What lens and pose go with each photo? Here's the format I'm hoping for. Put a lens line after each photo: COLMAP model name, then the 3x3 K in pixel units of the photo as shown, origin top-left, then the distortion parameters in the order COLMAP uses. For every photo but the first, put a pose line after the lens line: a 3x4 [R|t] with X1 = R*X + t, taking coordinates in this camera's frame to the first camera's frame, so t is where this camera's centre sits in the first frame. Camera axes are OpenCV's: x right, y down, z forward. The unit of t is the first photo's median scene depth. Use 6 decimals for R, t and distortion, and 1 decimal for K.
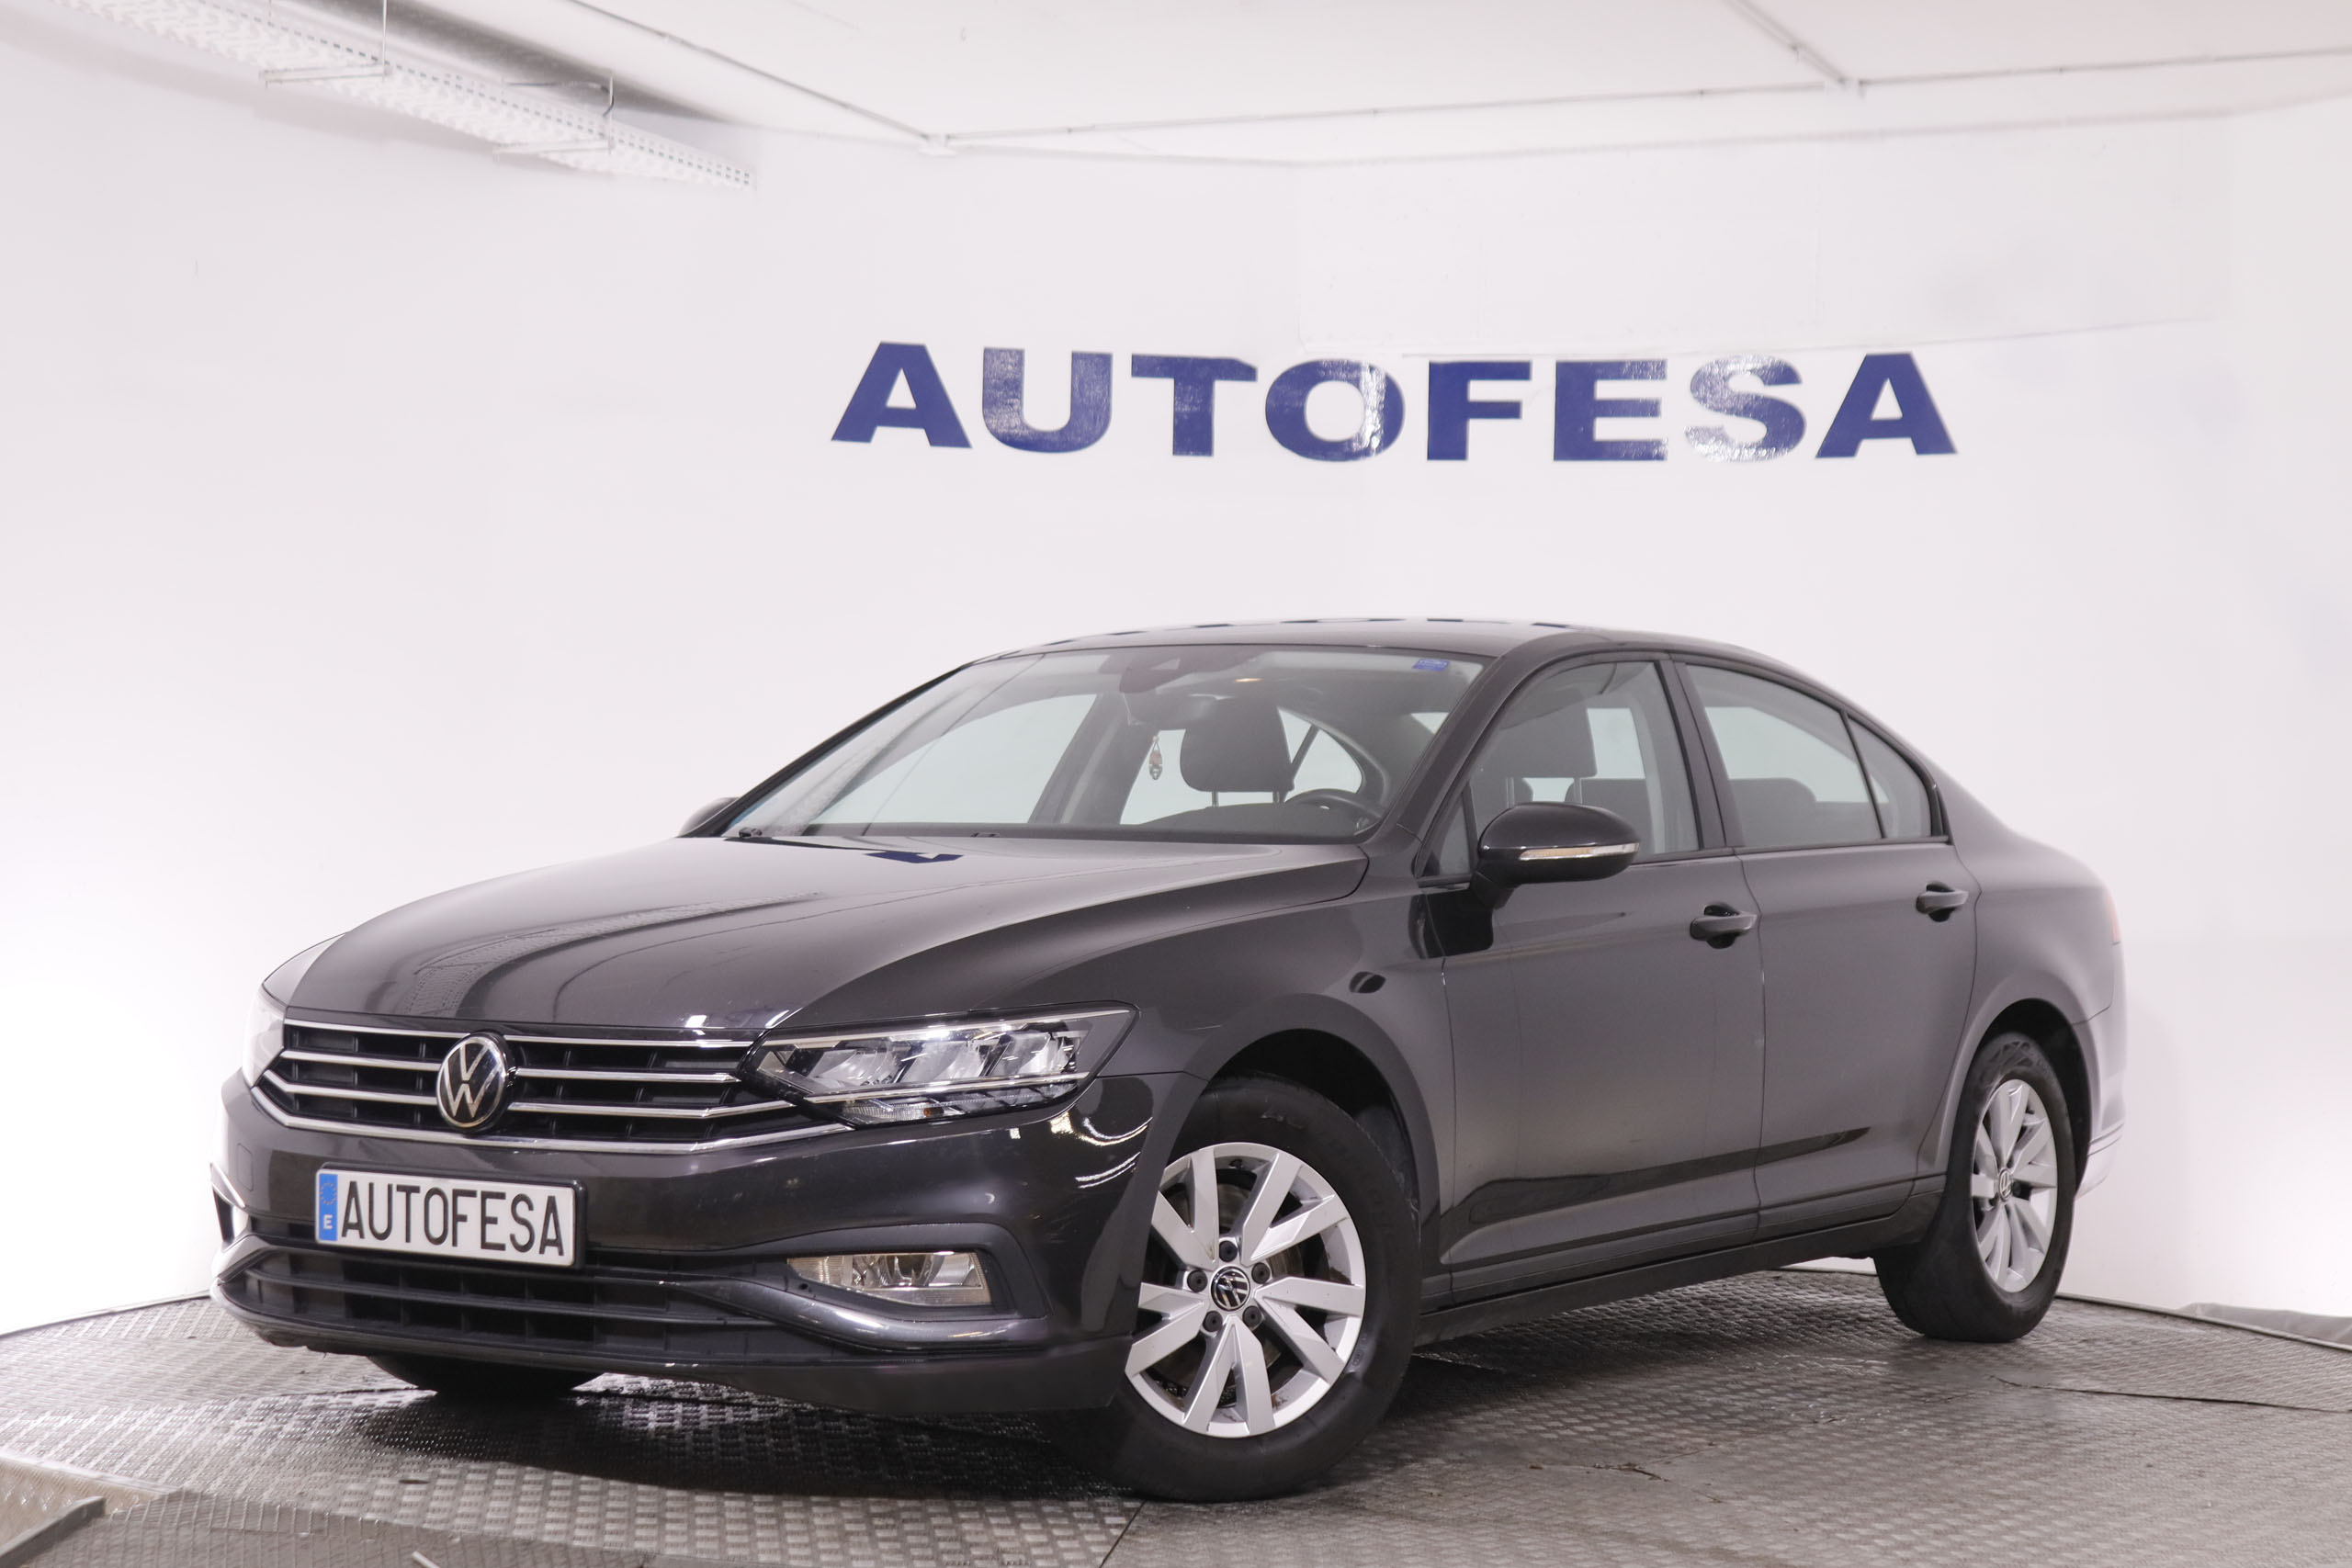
lens RADIAL K [[4325.0, 0, 1184.2], [0, 4325.0, 787.6], [0, 0, 1]] dist [0.058558, 0.176603]
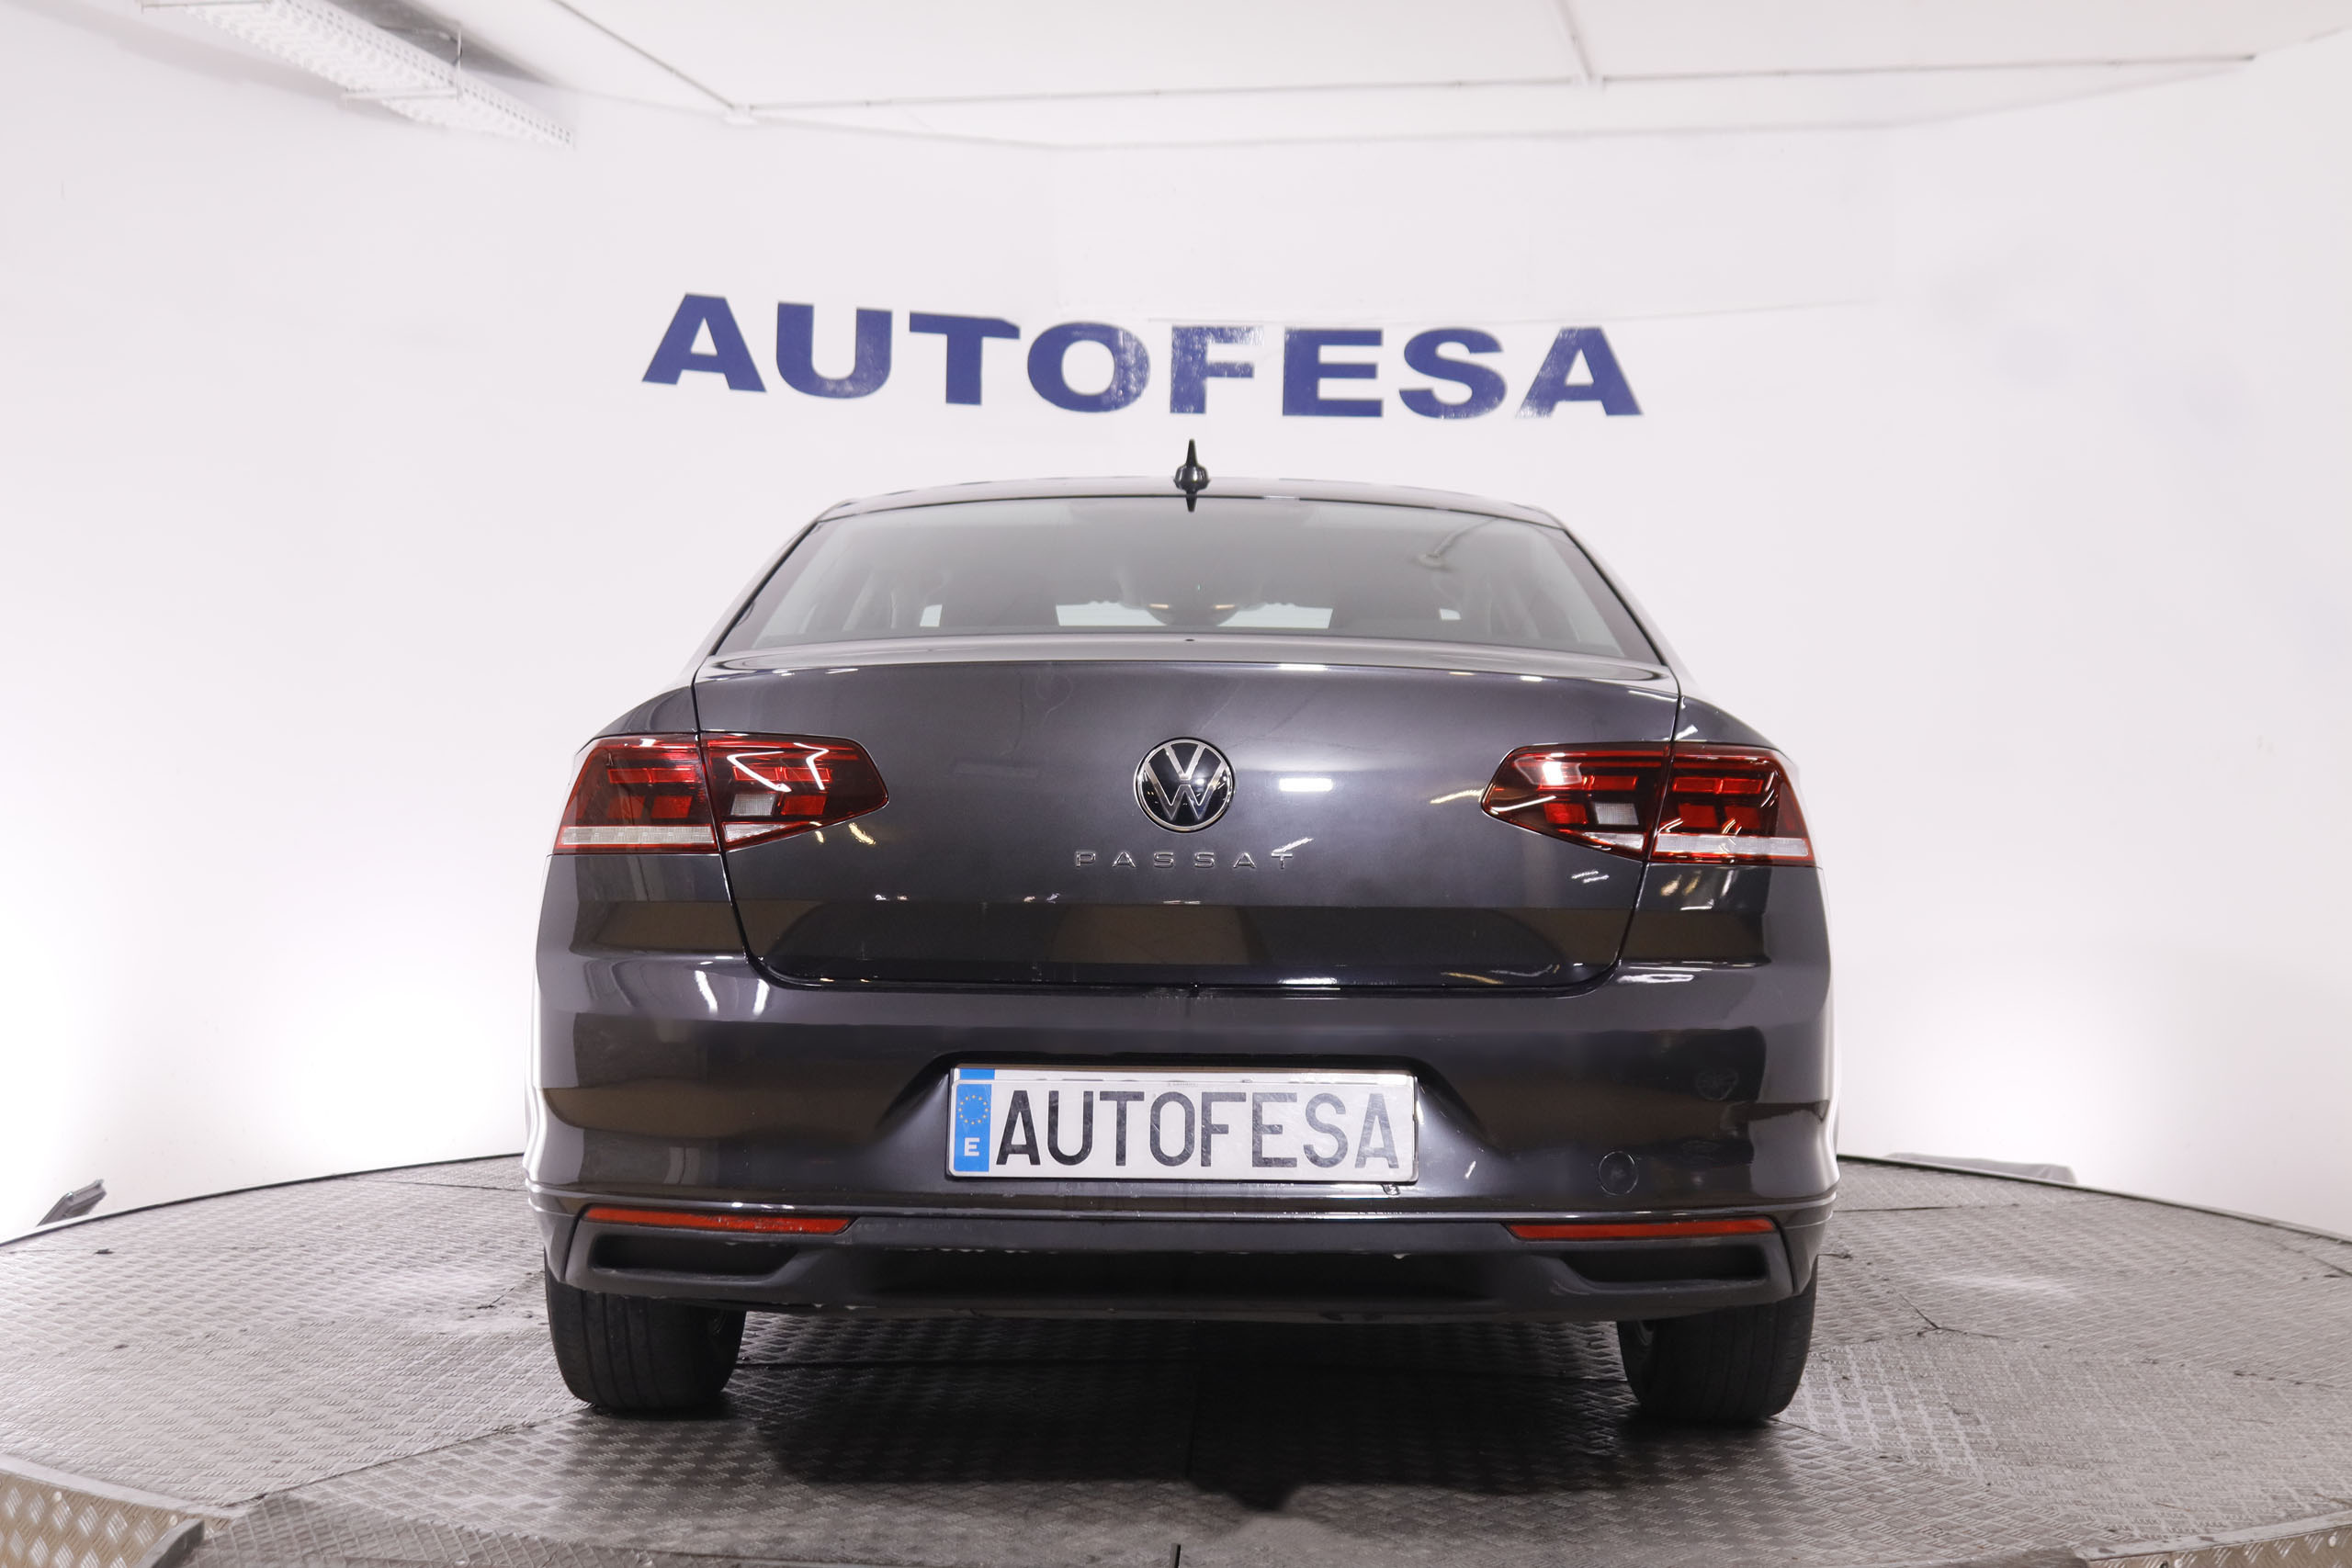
lens RADIAL K [[3083.3, 0, 1179.6], [0, 3083.3, 696.1], [0, 0, 1]] dist [-0.060225, 0.113741]
pose [[0.982330, 0.004391, 0.187105, -0.092962], [-0.003409, 0.999979, -0.005570, 0.002254], [-0.187125, 0.004834, 0.982324, 0.219139]]
